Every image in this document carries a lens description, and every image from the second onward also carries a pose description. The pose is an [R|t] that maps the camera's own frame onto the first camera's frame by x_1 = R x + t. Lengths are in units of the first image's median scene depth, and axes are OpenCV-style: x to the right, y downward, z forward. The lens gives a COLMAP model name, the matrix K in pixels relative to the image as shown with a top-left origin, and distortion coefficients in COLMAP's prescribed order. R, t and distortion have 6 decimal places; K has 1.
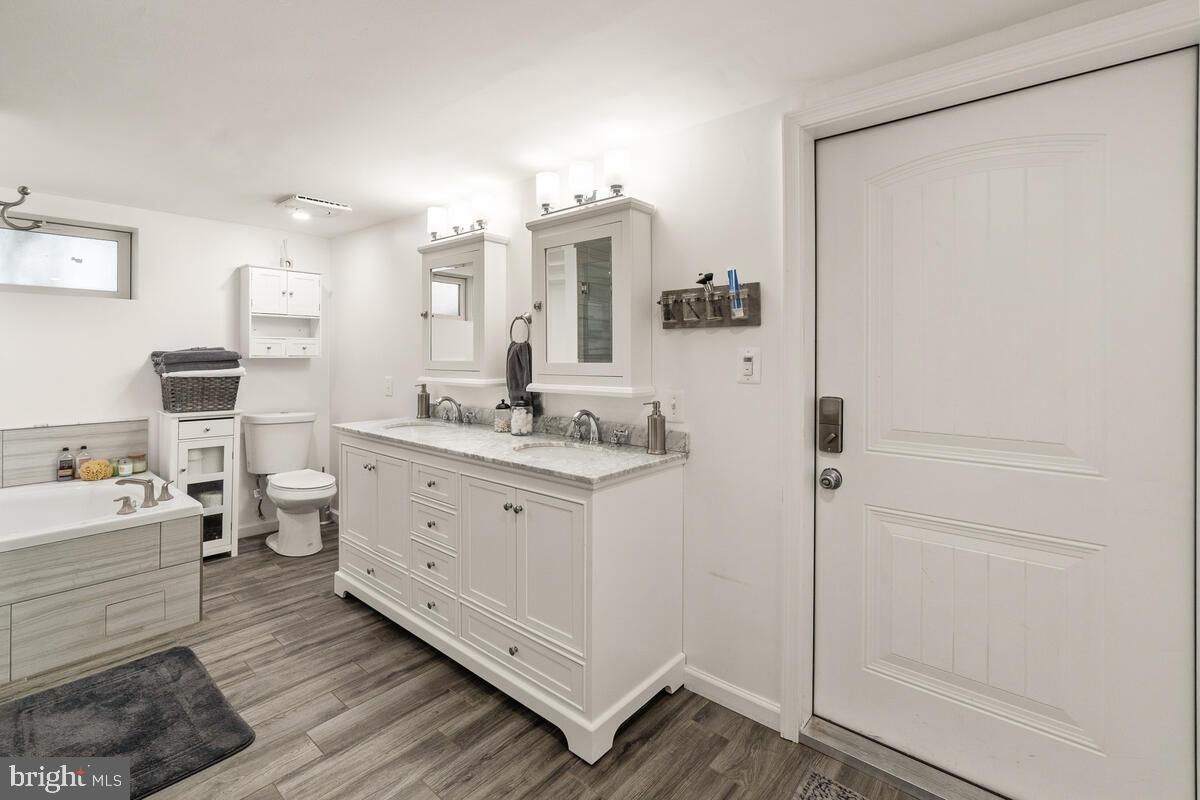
lens RADIAL K [[536.4, 0, 598.7], [0, 536.4, 349.2], [0, 0, 1]] dist [-0.008390, 0.003005]
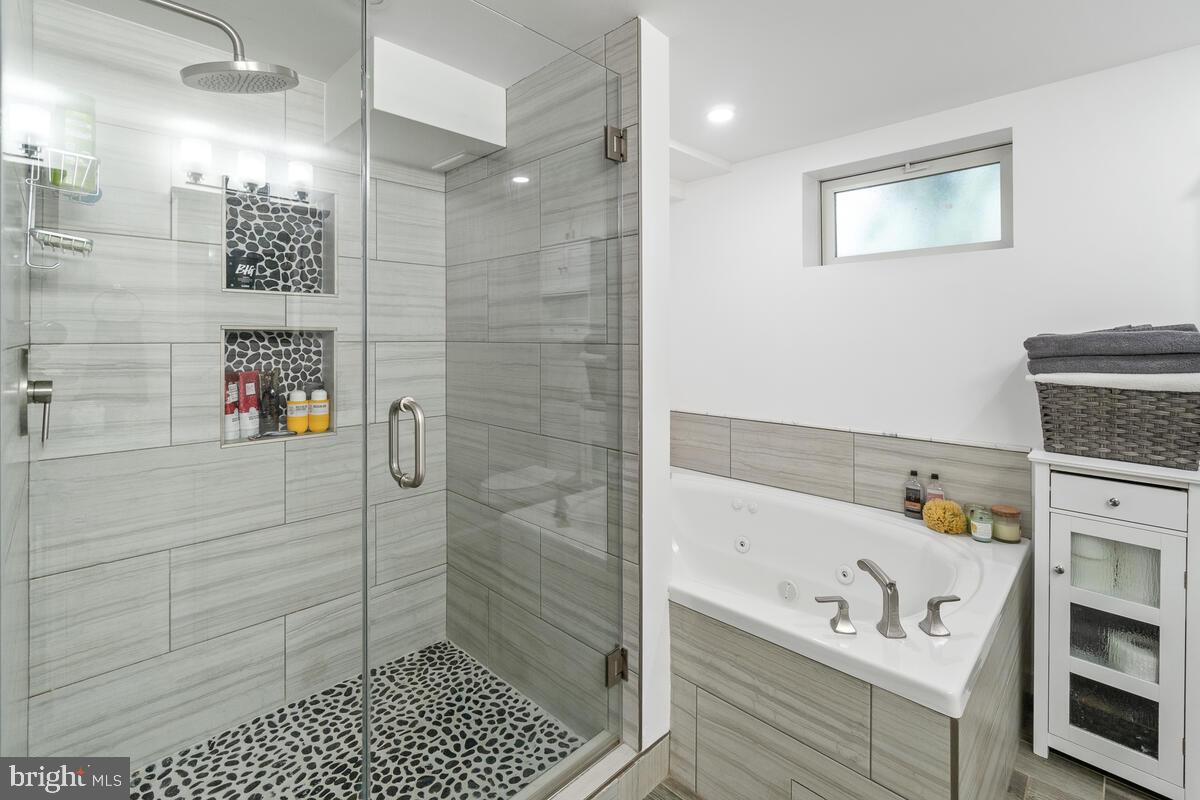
lens RADIAL K [[536.4, 0, 590.8], [0, 536.4, 338.5], [0, 0, 1]] dist [-0.008390, 0.003005]
pose [[-0.086763, -0.002069, -0.996227, -0.237688], [0.008266, 0.999962, -0.002797, 0.006330], [0.996195, -0.008478, -0.086742, 0.599112]]
